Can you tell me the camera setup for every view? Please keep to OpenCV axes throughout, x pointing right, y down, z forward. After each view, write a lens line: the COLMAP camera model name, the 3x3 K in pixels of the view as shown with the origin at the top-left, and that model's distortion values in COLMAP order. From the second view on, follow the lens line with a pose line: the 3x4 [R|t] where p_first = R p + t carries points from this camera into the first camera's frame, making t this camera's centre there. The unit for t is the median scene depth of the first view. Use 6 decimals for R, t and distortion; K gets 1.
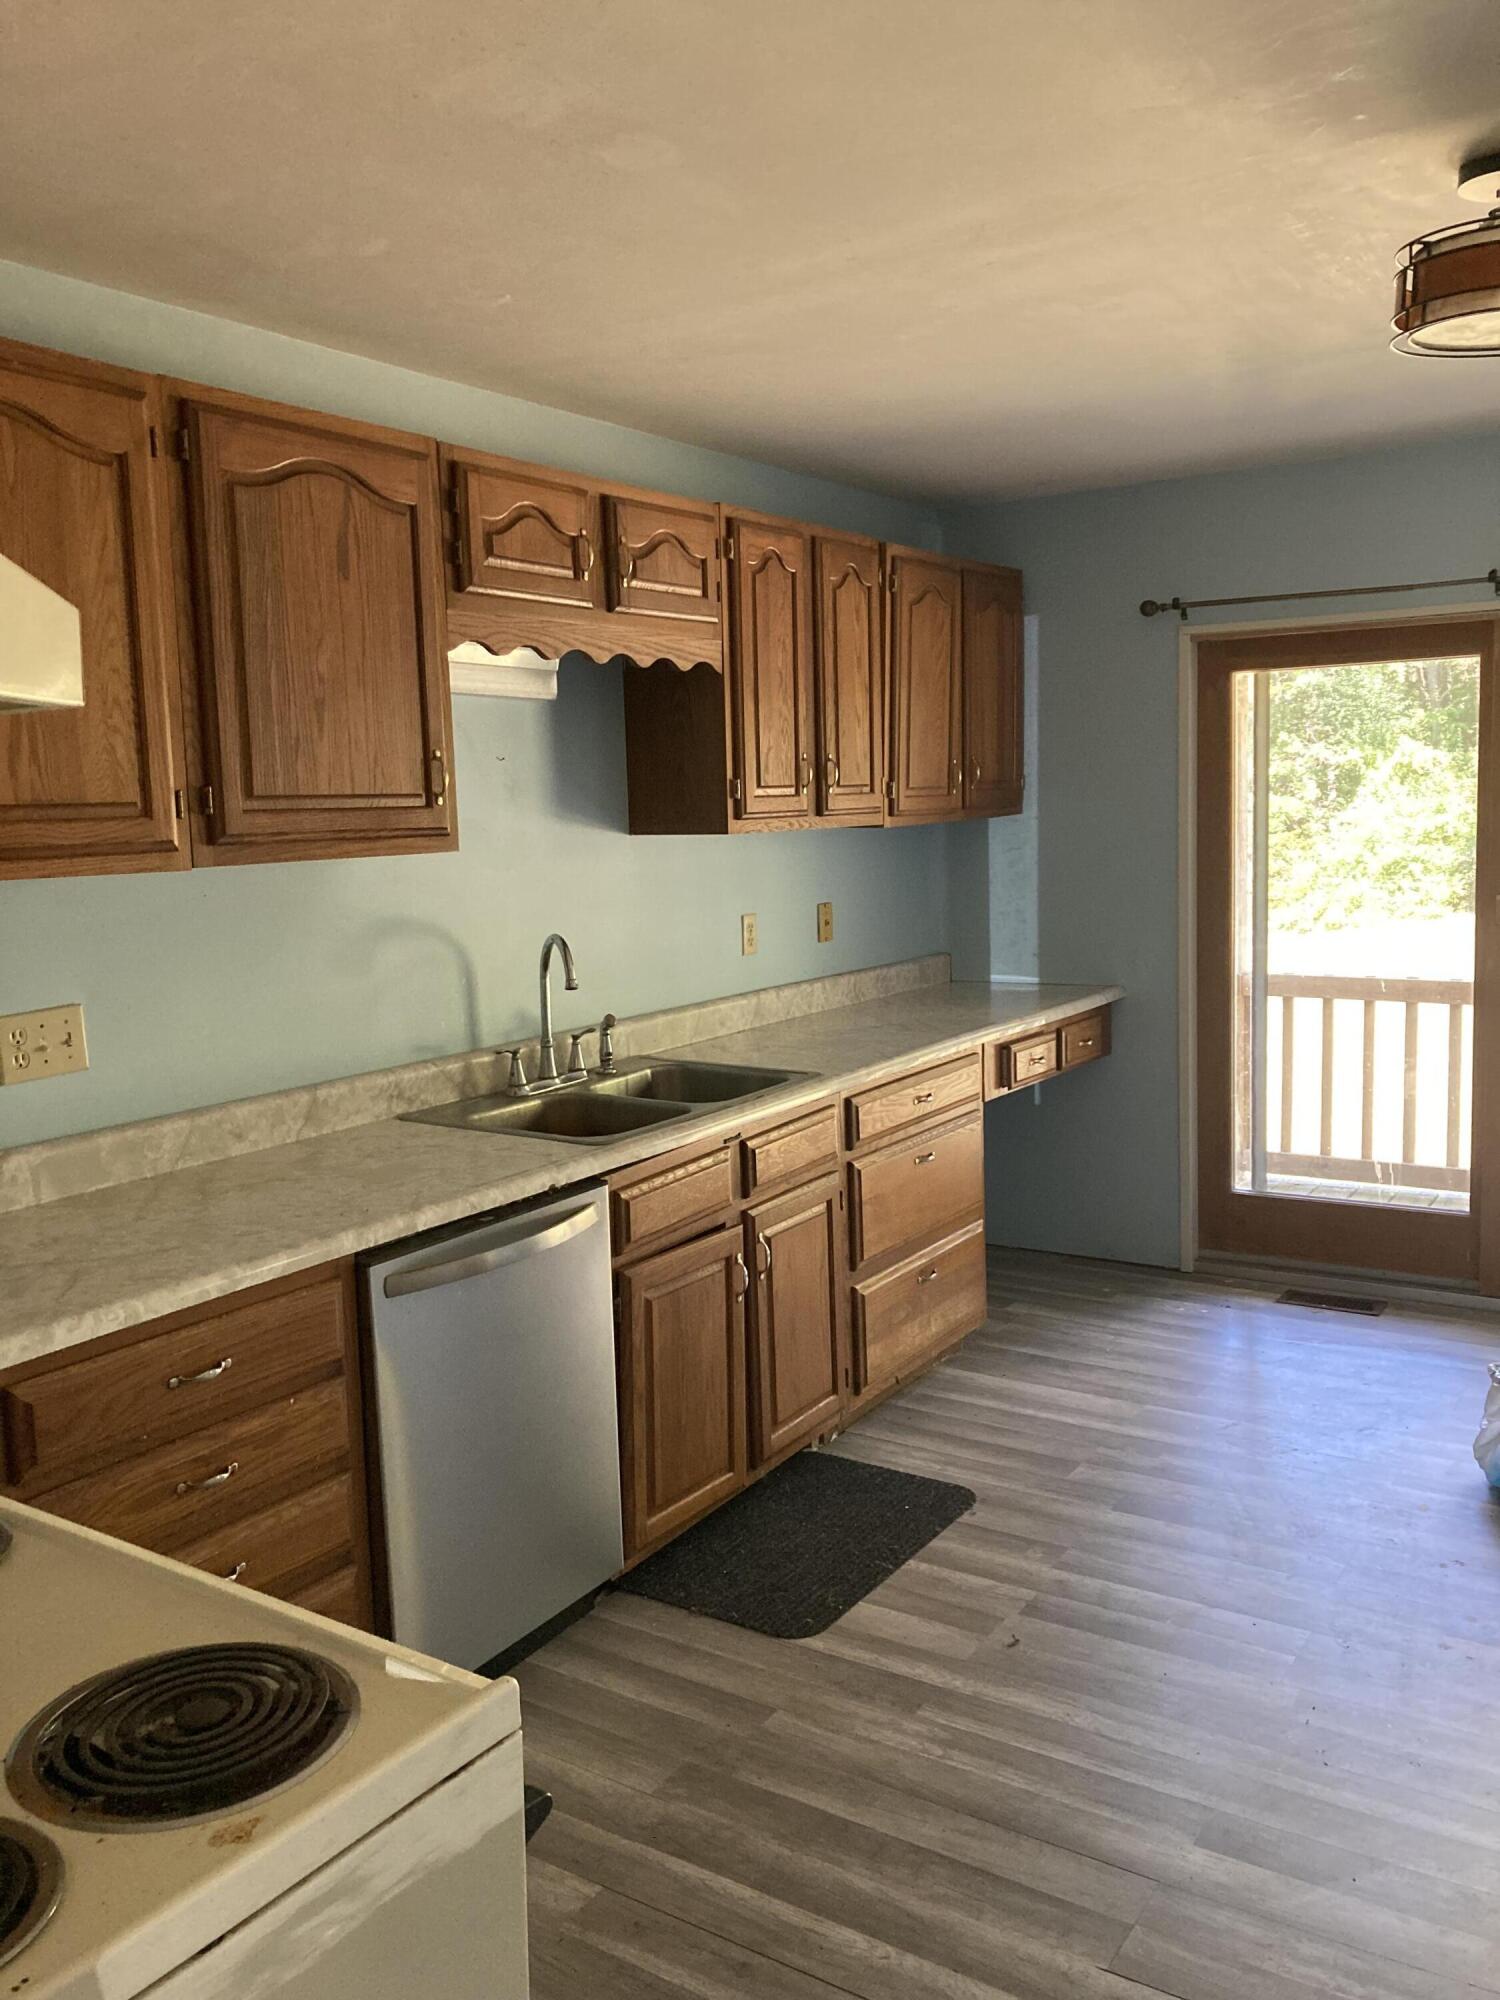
lens RADIAL K [[1644.7, 0, 737.2], [0, 1644.7, 1009.0], [0, 0, 1]] dist [0.041642, -0.058518]
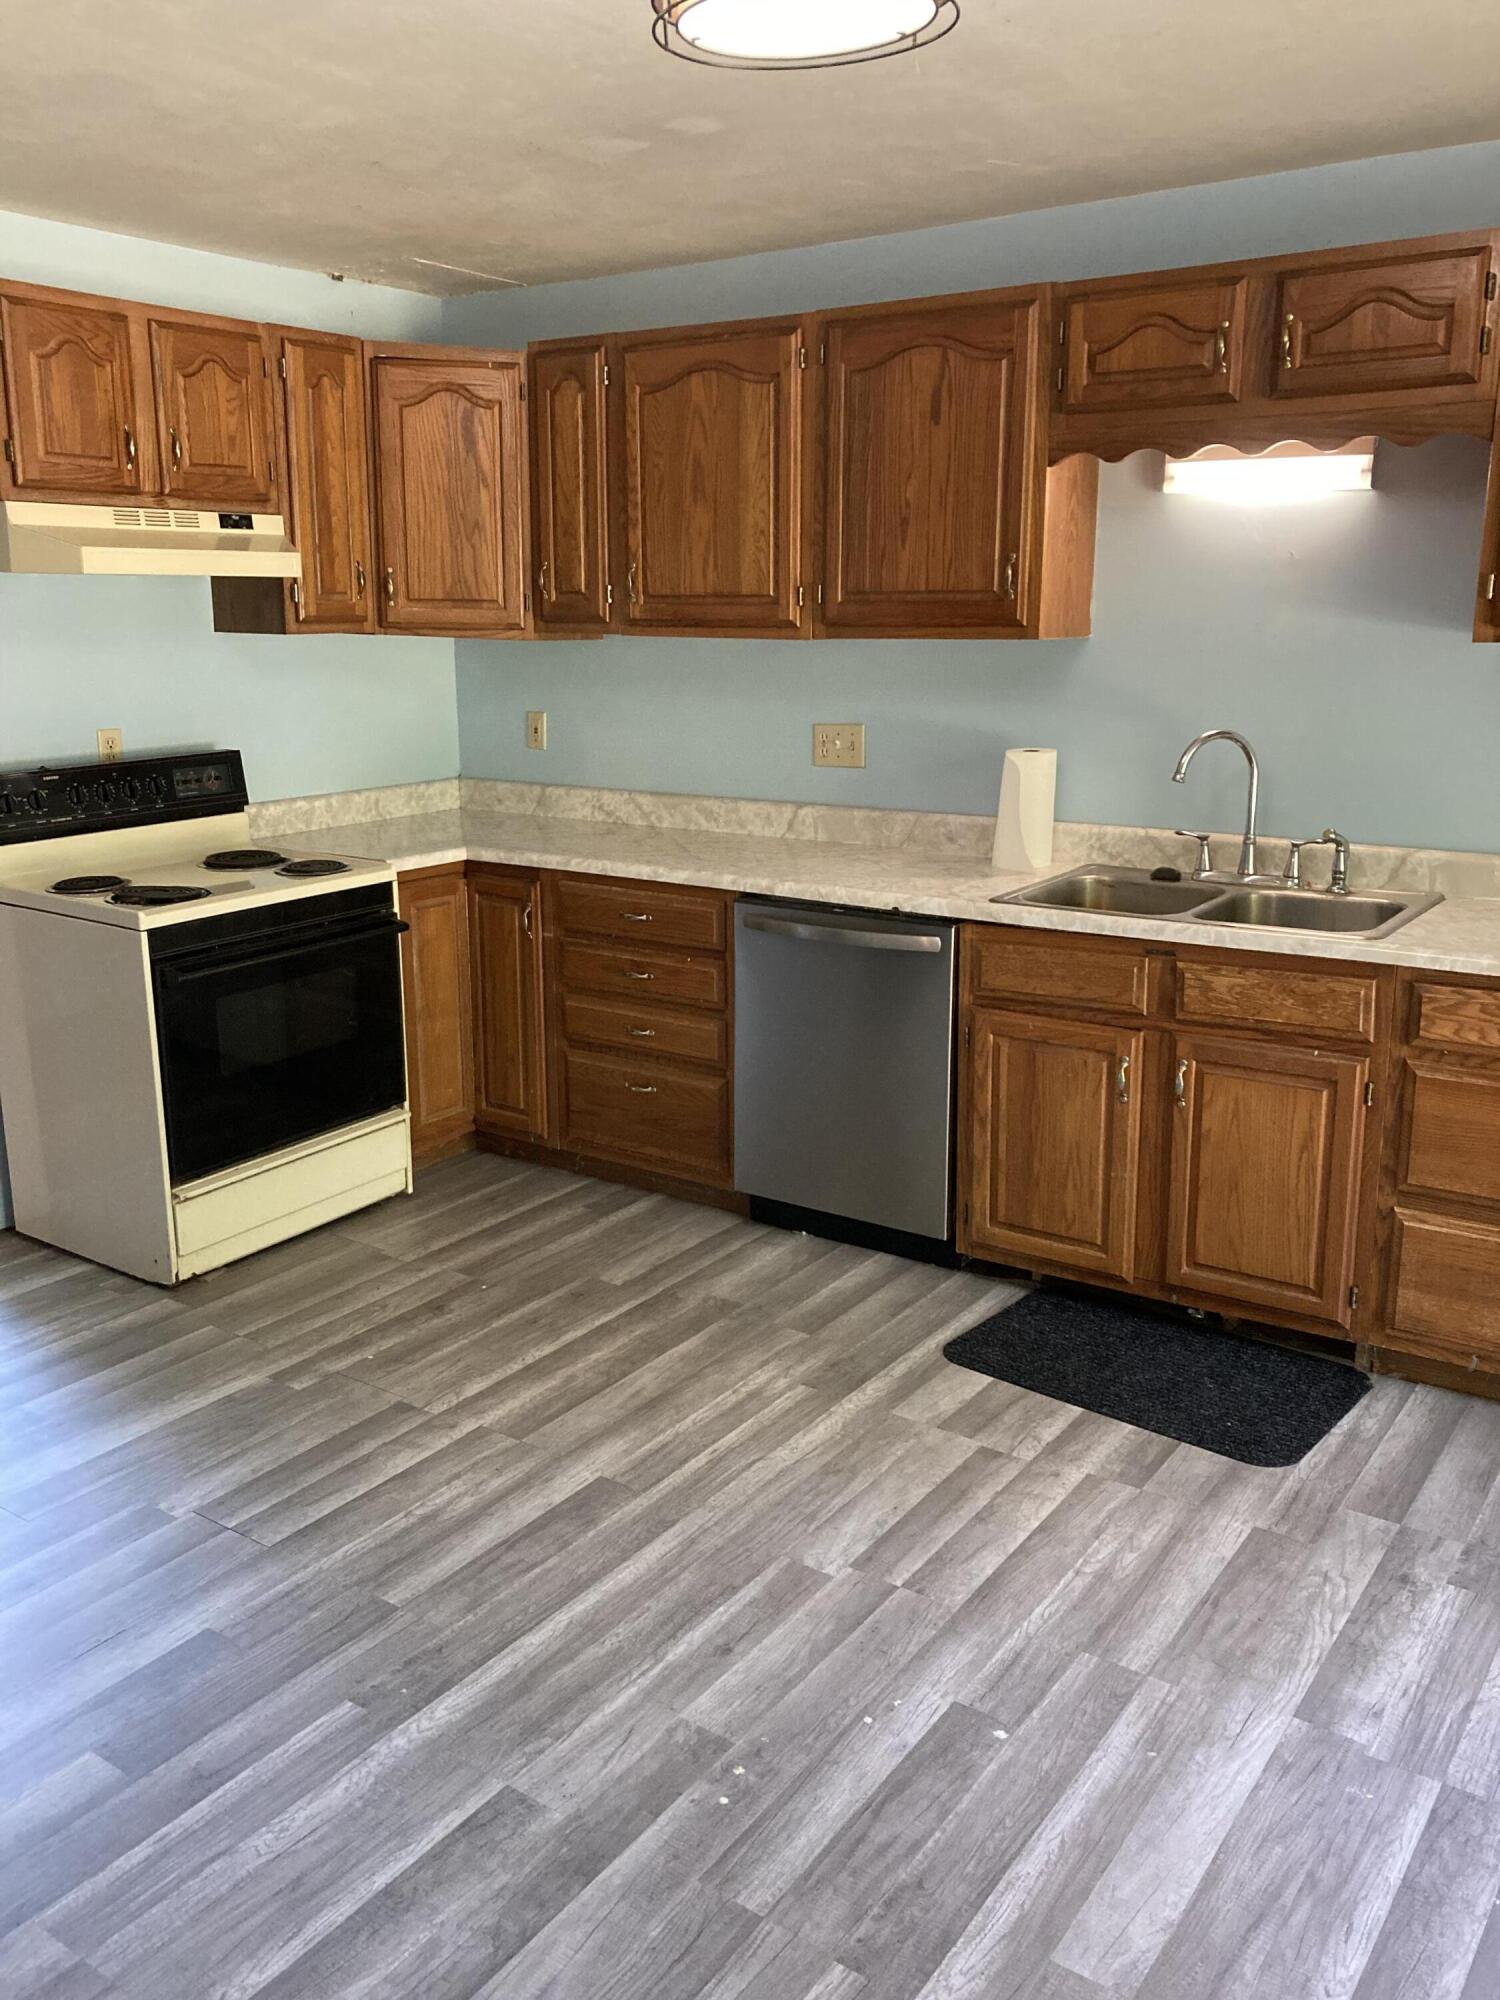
lens RADIAL K [[1644.7, 0, 731.0], [0, 1644.7, 992.6], [0, 0, 1]] dist [0.041642, -0.058518]
pose [[-0.025181, 0.270981, -0.962255, 0.855744], [-0.120540, 0.954714, 0.272012, -0.122441], [0.992389, 0.122840, 0.008624, 0.648600]]
